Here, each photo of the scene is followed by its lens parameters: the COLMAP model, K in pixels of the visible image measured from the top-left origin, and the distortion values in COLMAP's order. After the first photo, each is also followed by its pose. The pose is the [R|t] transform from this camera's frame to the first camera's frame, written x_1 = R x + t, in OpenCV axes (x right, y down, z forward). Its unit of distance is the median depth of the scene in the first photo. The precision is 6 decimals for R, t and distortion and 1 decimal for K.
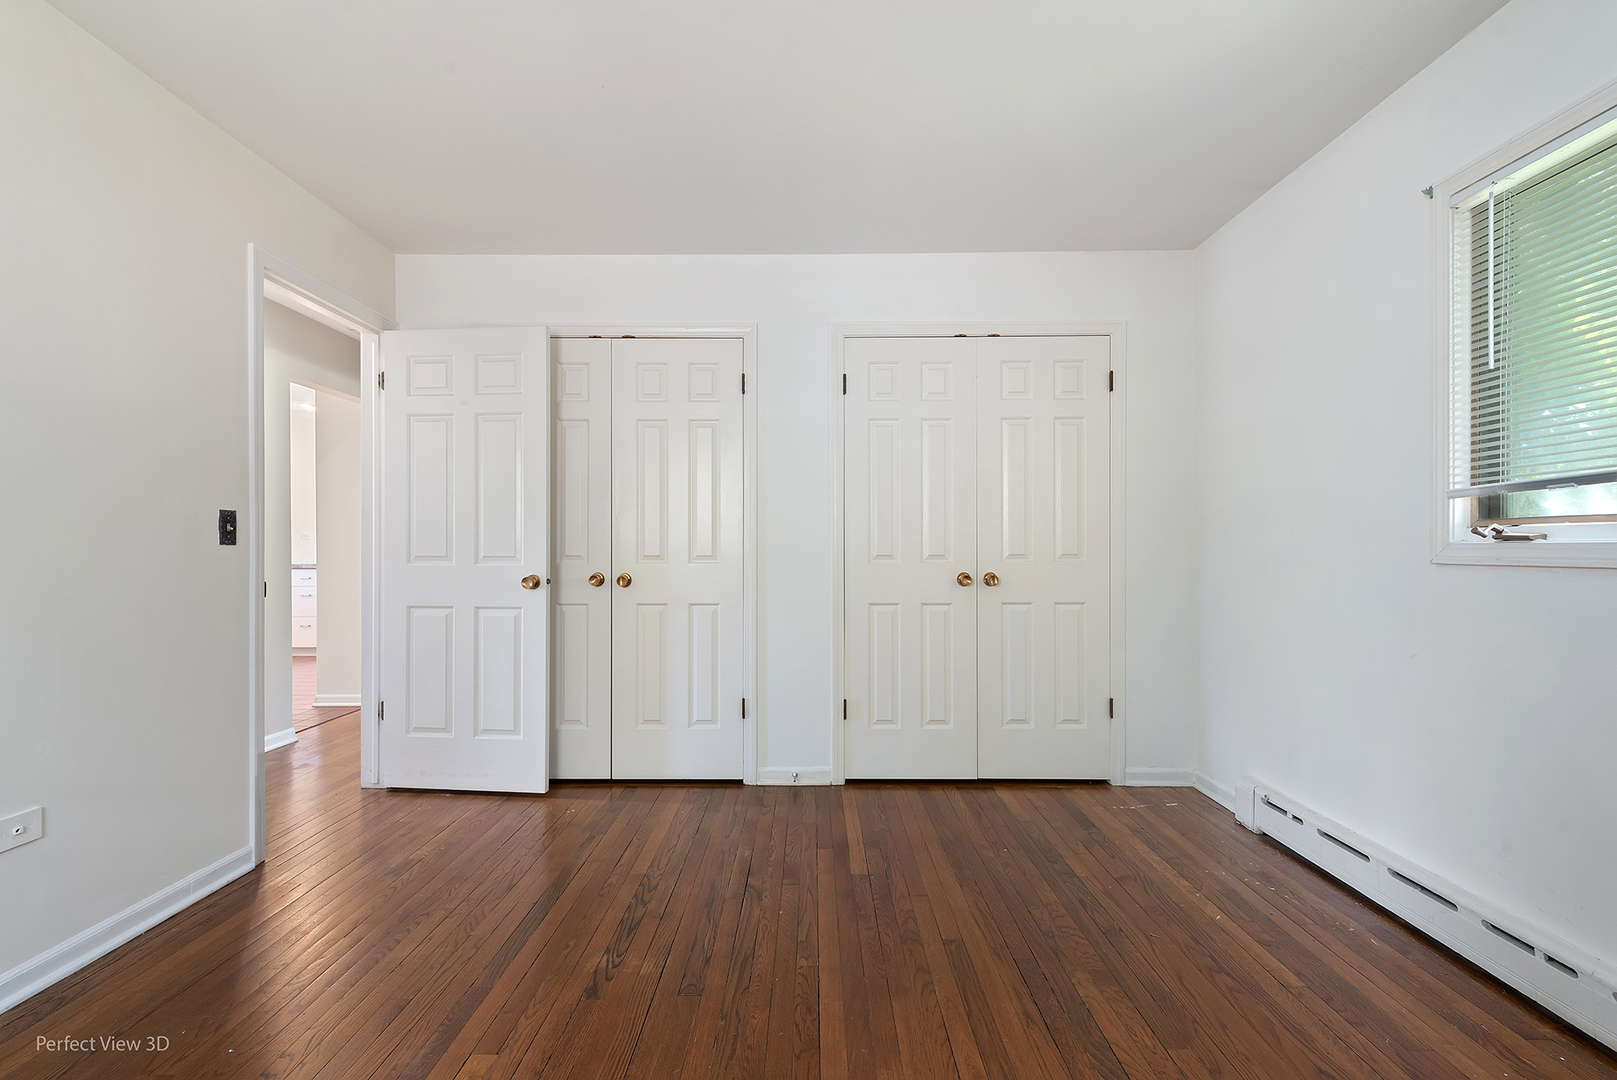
lens RADIAL K [[767.4, 0, 816.9], [0, 767.4, 542.4], [0, 0, 1]] dist [-0.002630, -0.000346]
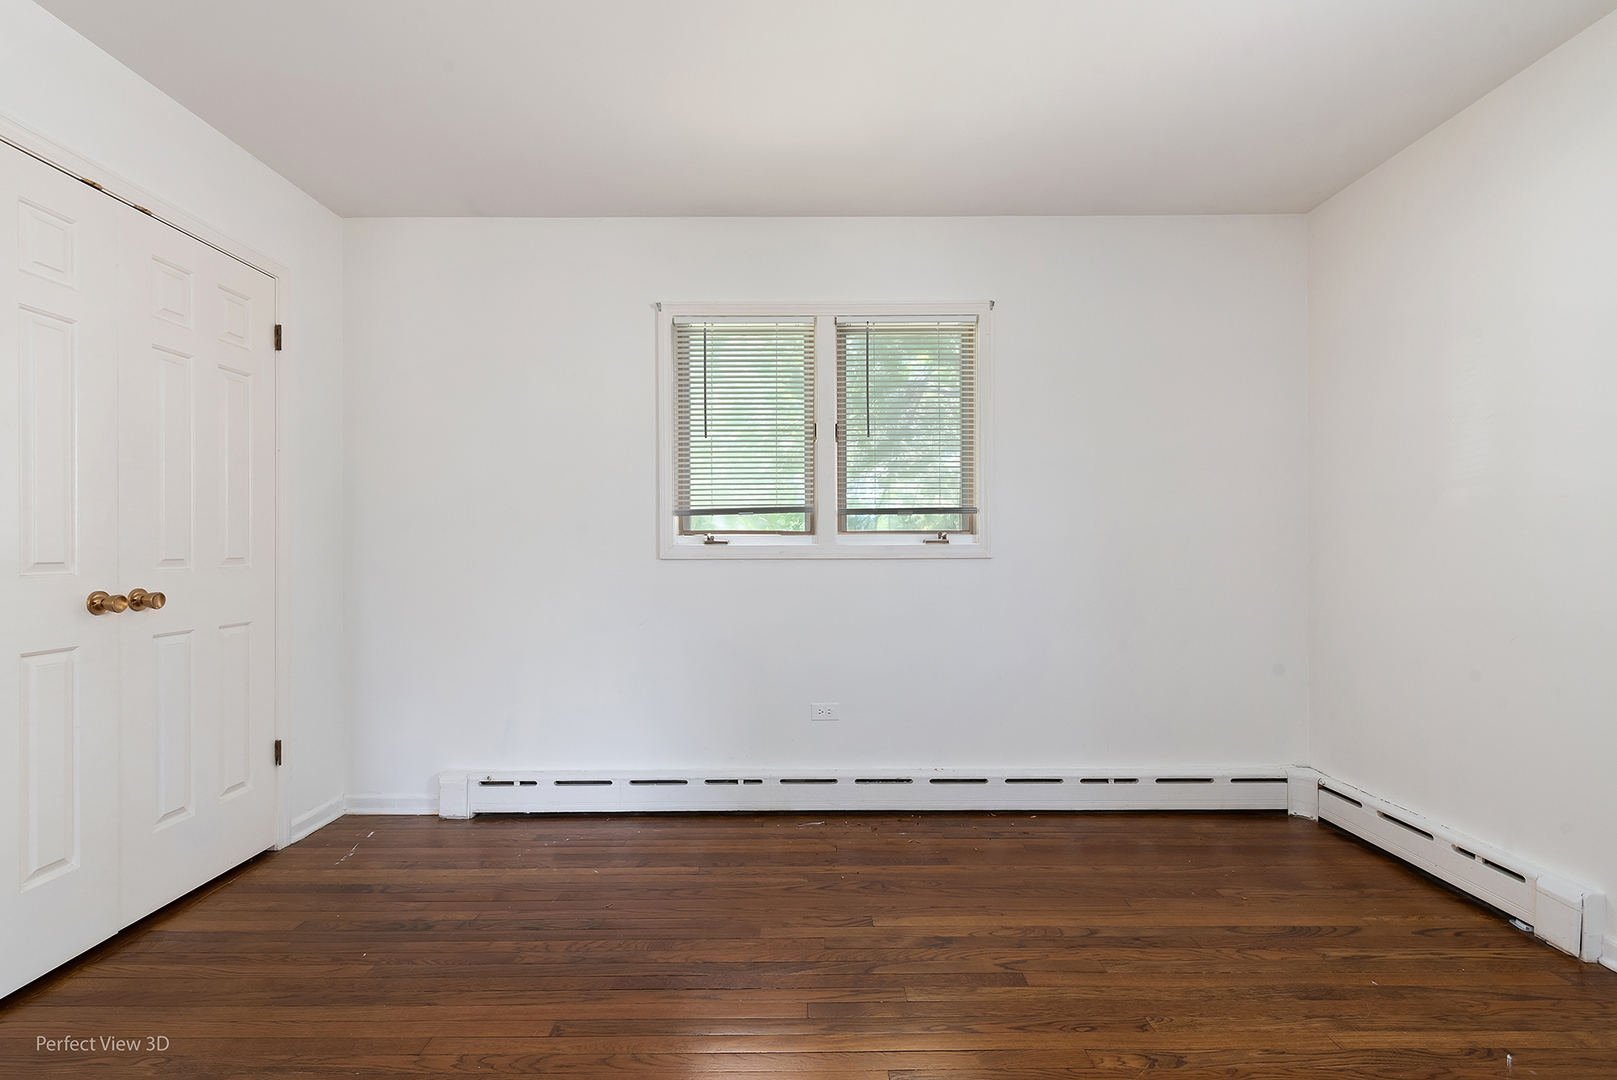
lens RADIAL K [[767.4, 0, 774.3], [0, 767.4, 548.6], [0, 0, 1]] dist [-0.002630, -0.000346]
pose [[-0.036754, 0.003499, 0.999318, -0.646417], [-0.004211, 0.999984, -0.003656, 0.010799], [-0.999315, -0.004342, -0.036739, 0.796881]]
